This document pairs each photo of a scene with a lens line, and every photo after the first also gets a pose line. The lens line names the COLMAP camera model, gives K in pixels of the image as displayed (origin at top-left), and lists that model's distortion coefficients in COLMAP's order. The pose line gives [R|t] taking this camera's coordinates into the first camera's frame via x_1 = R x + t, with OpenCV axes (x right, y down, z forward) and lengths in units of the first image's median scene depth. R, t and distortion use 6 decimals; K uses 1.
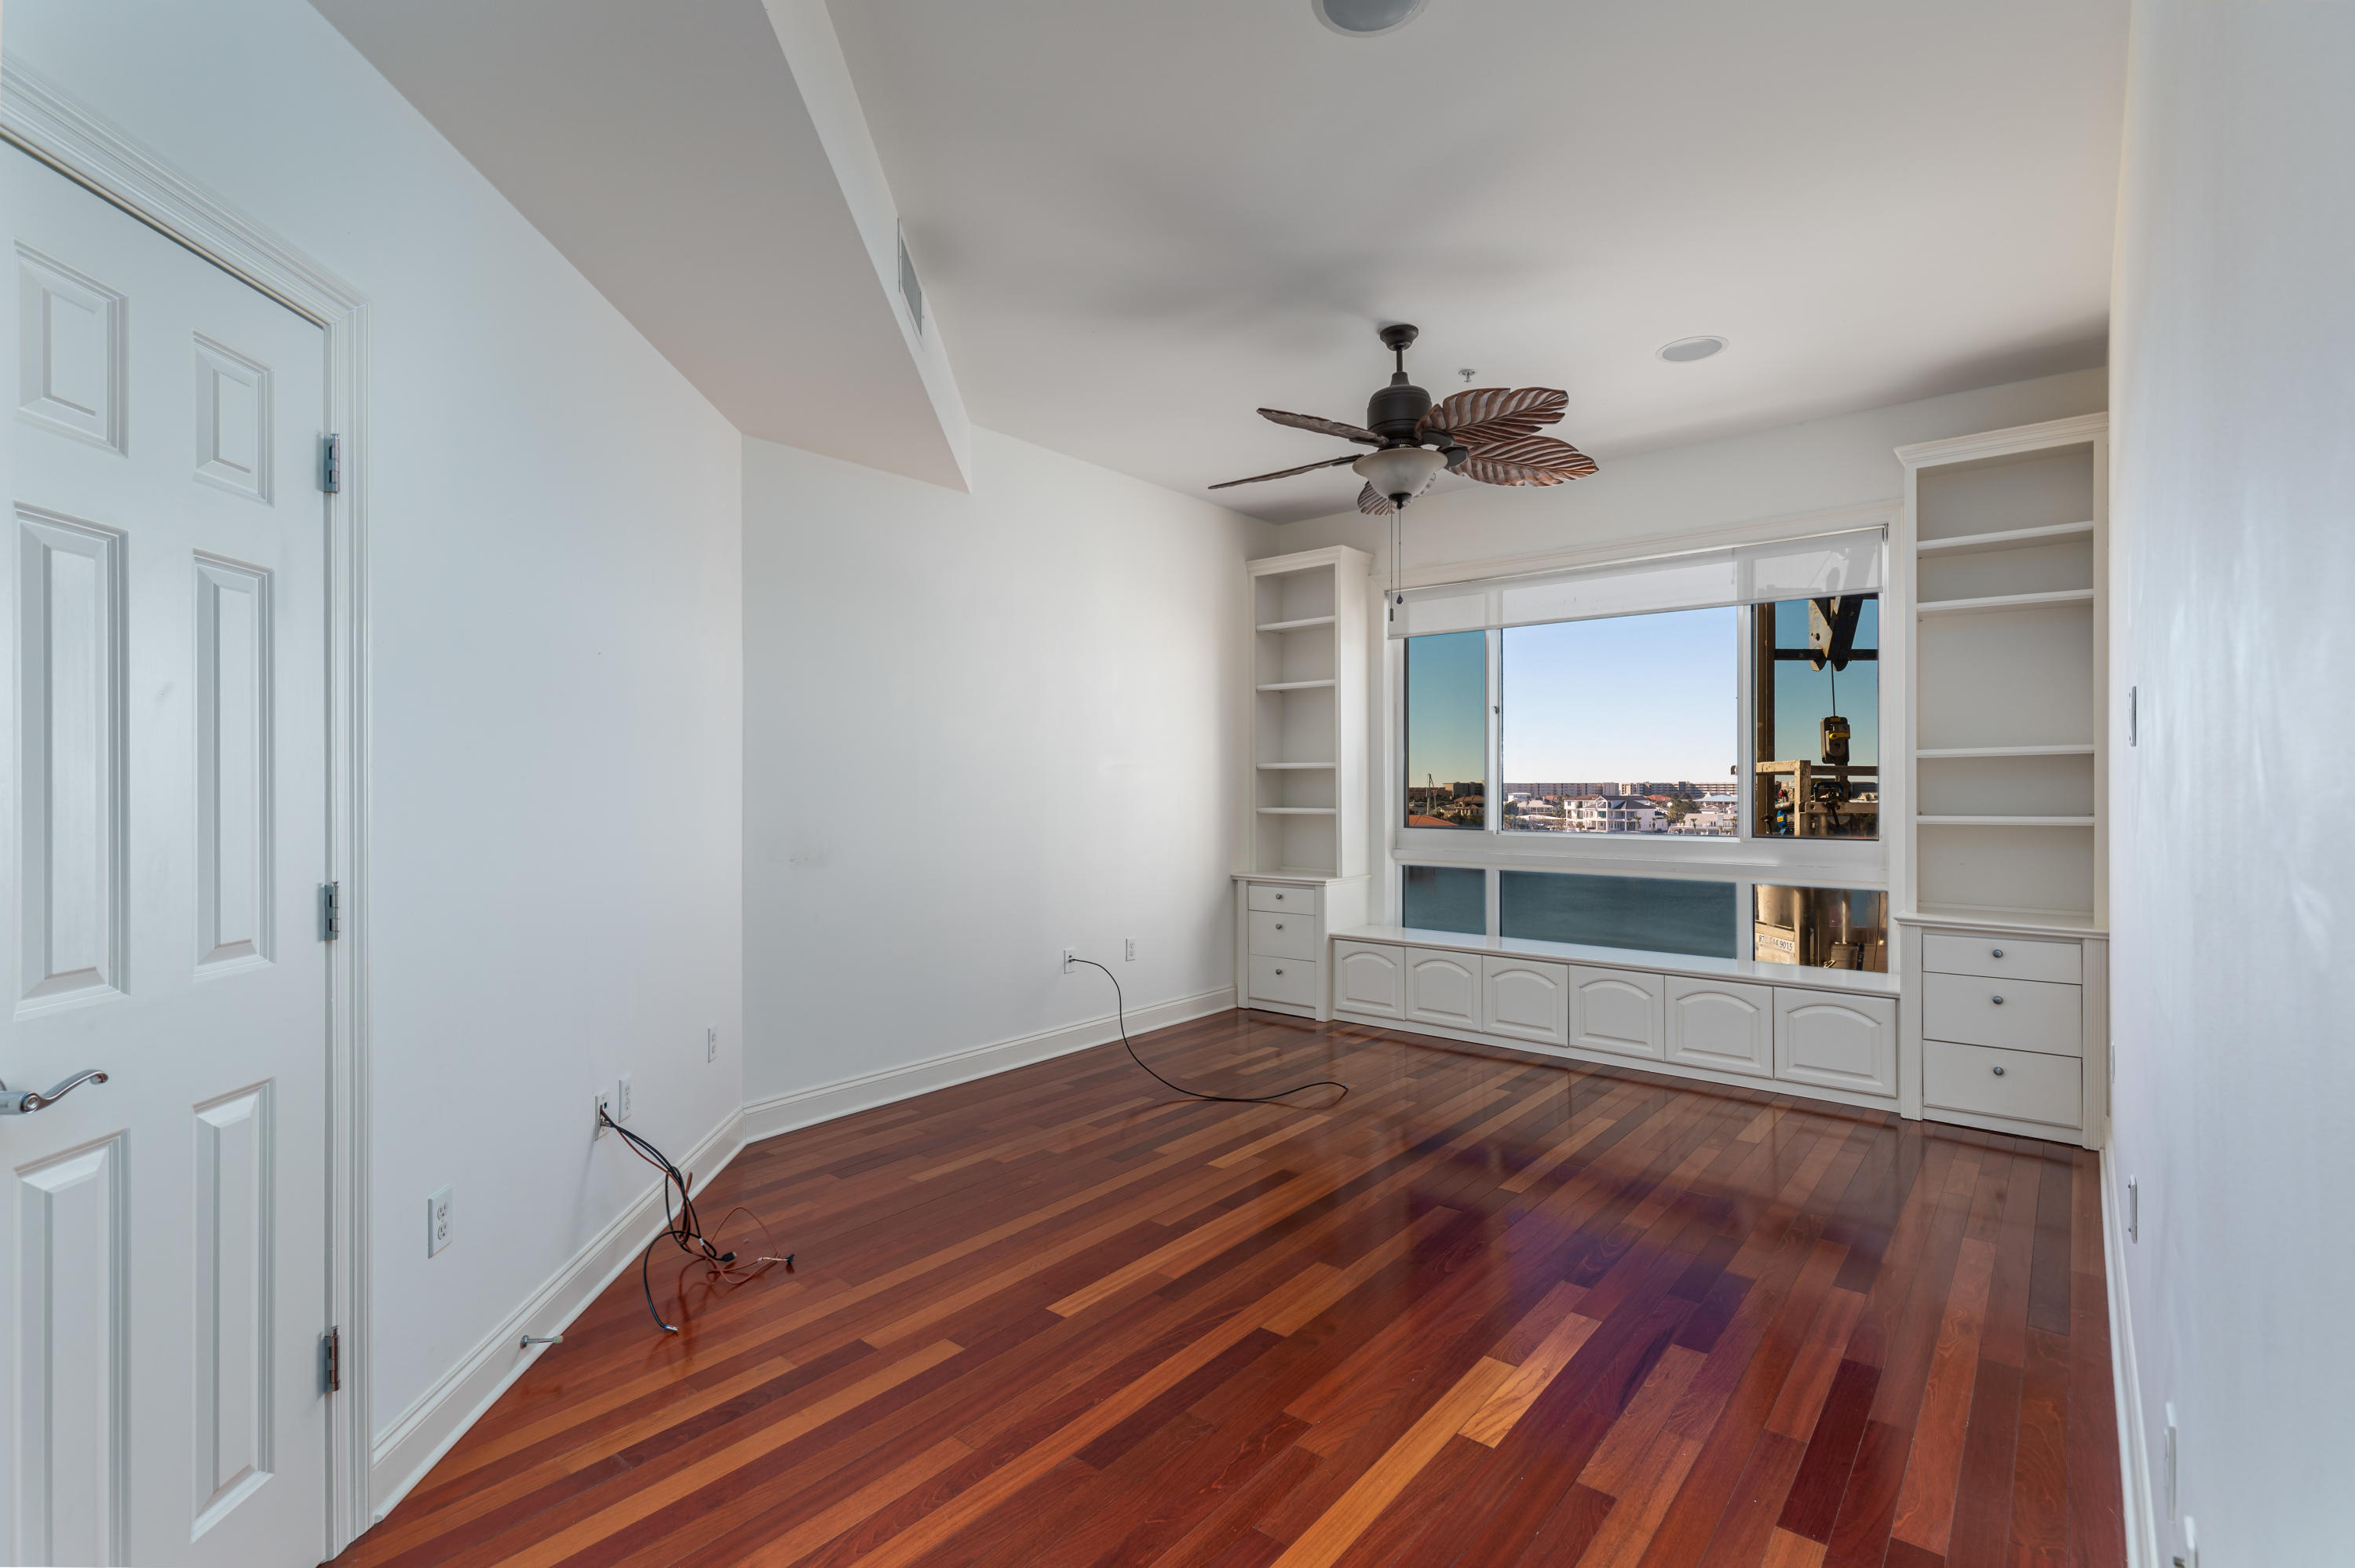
lens RADIAL K [[1053.1, 0, 1177.5], [0, 1053.1, 784.0], [0, 0, 1]] dist [0.002386, -0.000111]
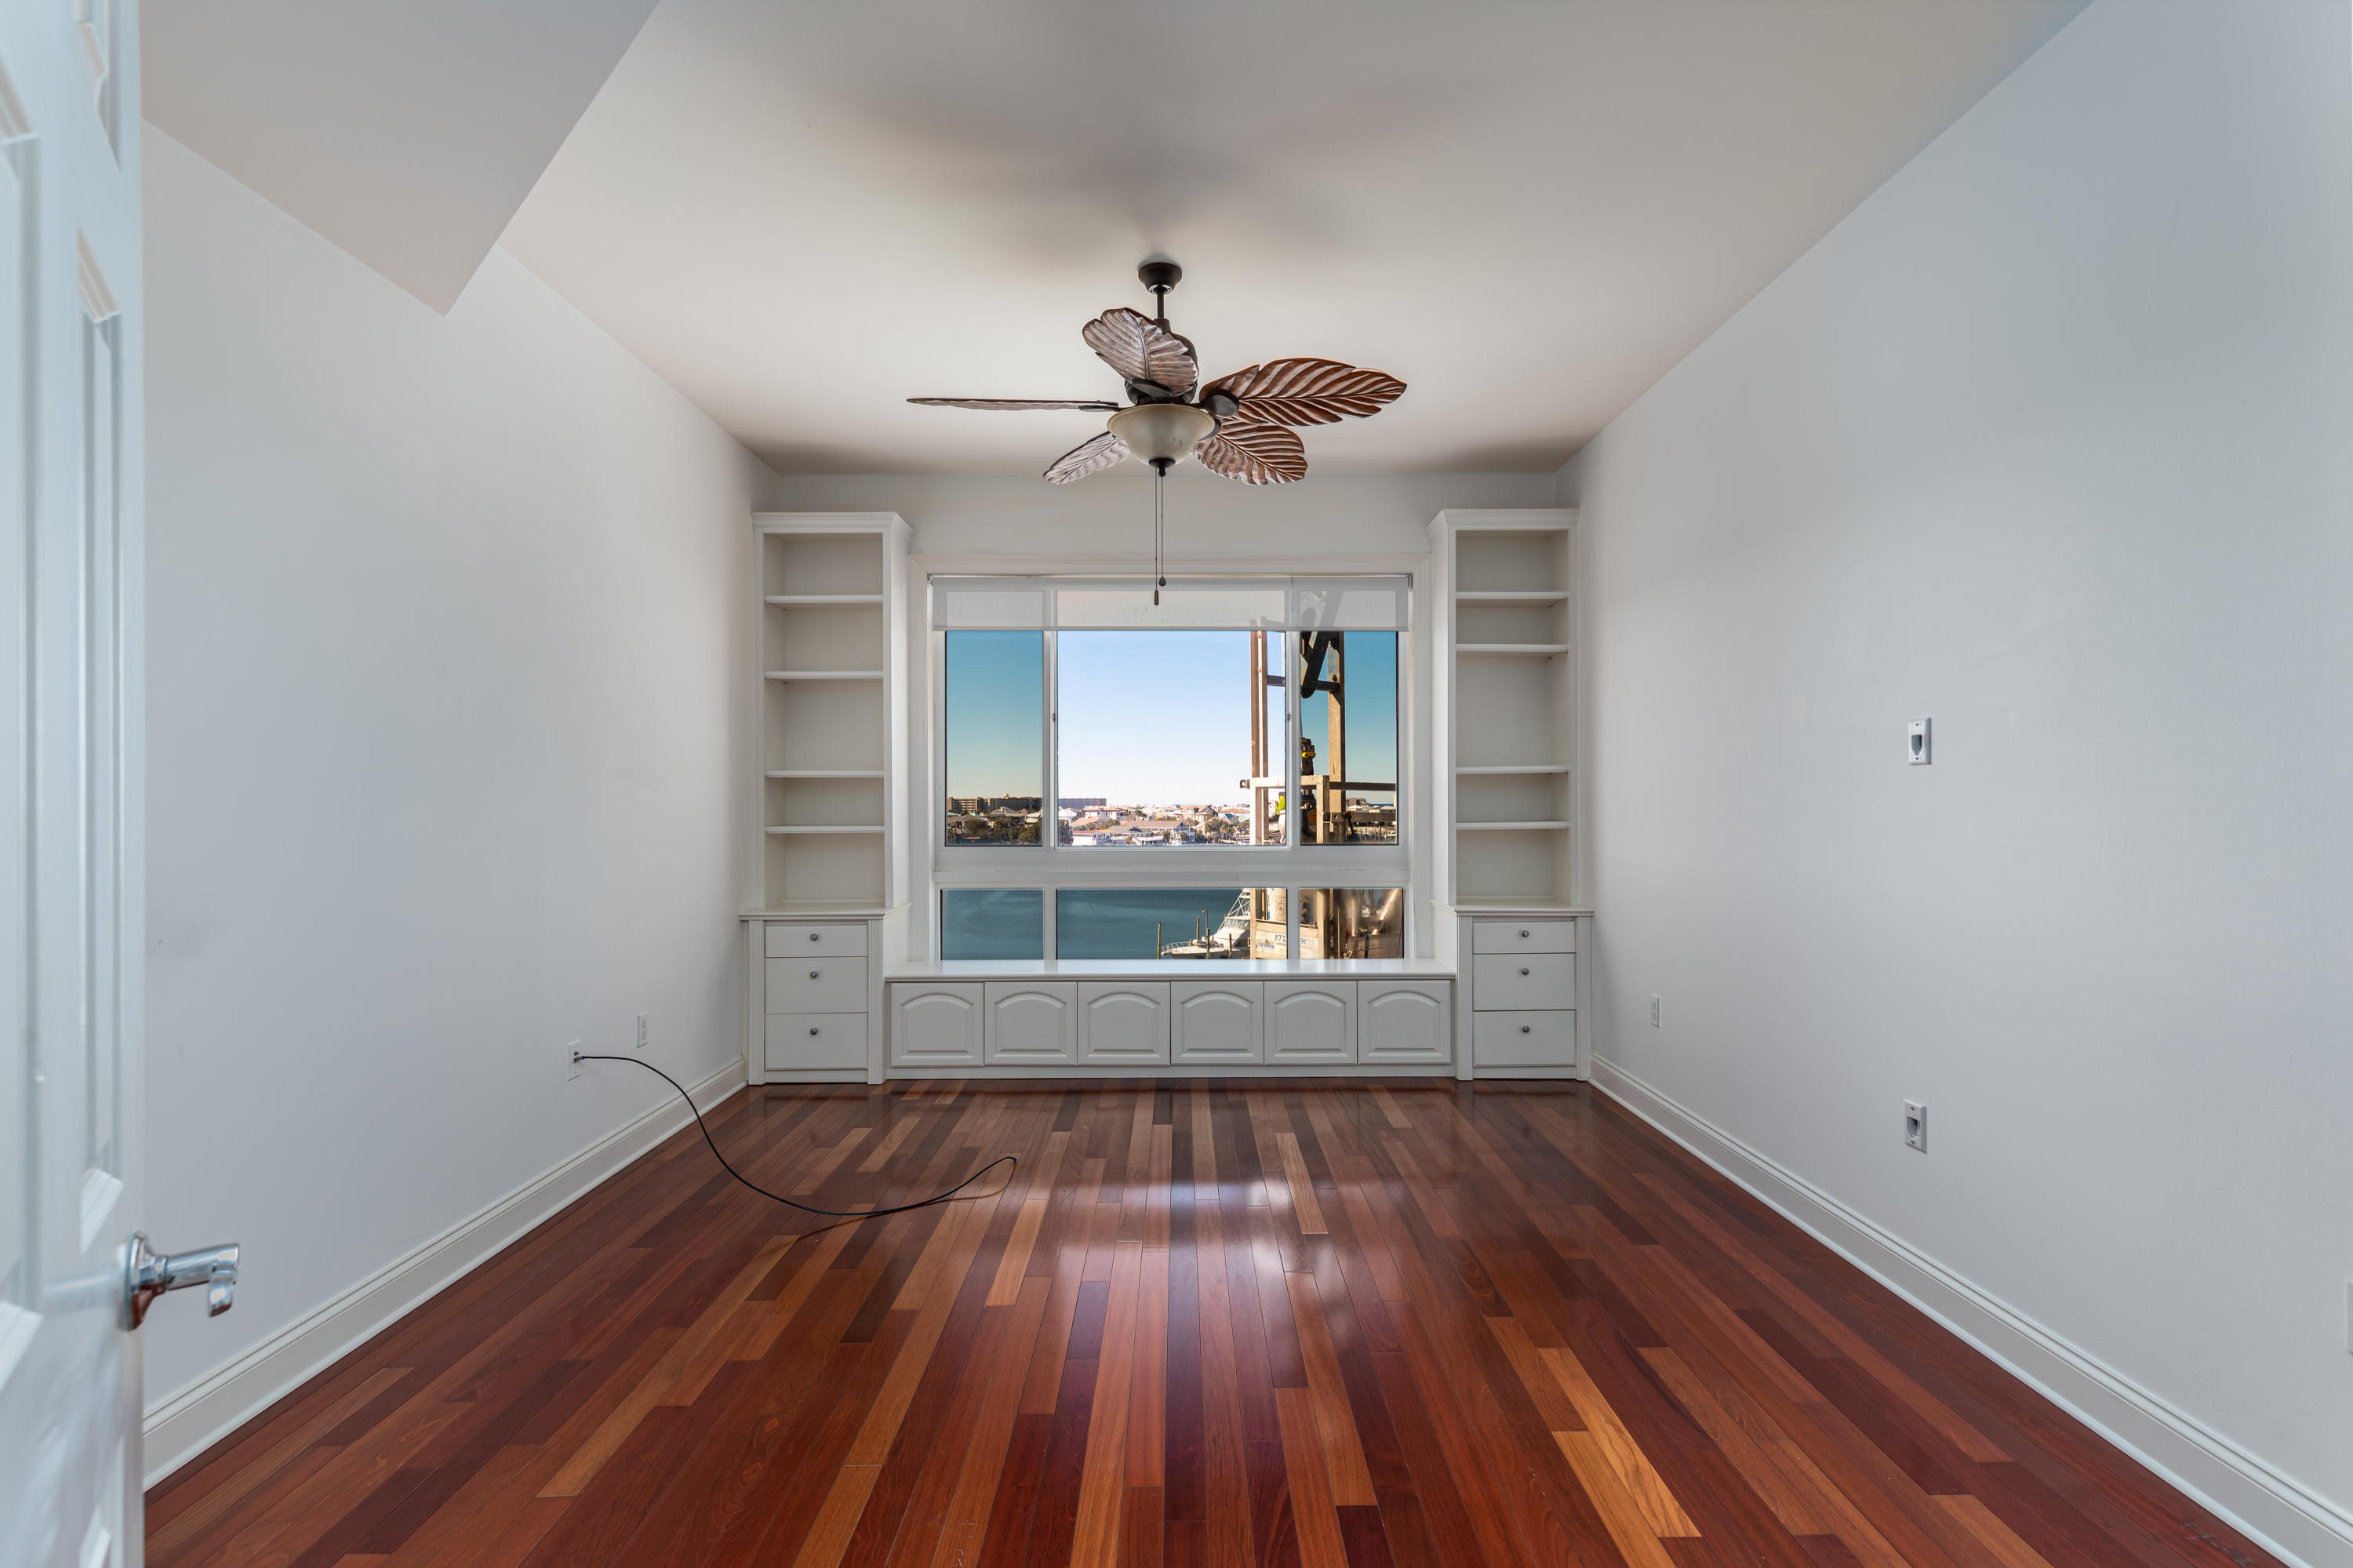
lens RADIAL K [[1058.0, 0, 1184.3], [0, 1058.0, 797.0], [0, 0, 1]] dist [0.006355, -0.000201]
pose [[0.763342, 0.000356, 0.645995, -0.250601], [0.000941, 0.999998, -0.001663, 0.002366], [-0.645994, 0.001878, 0.763340, 0.242850]]
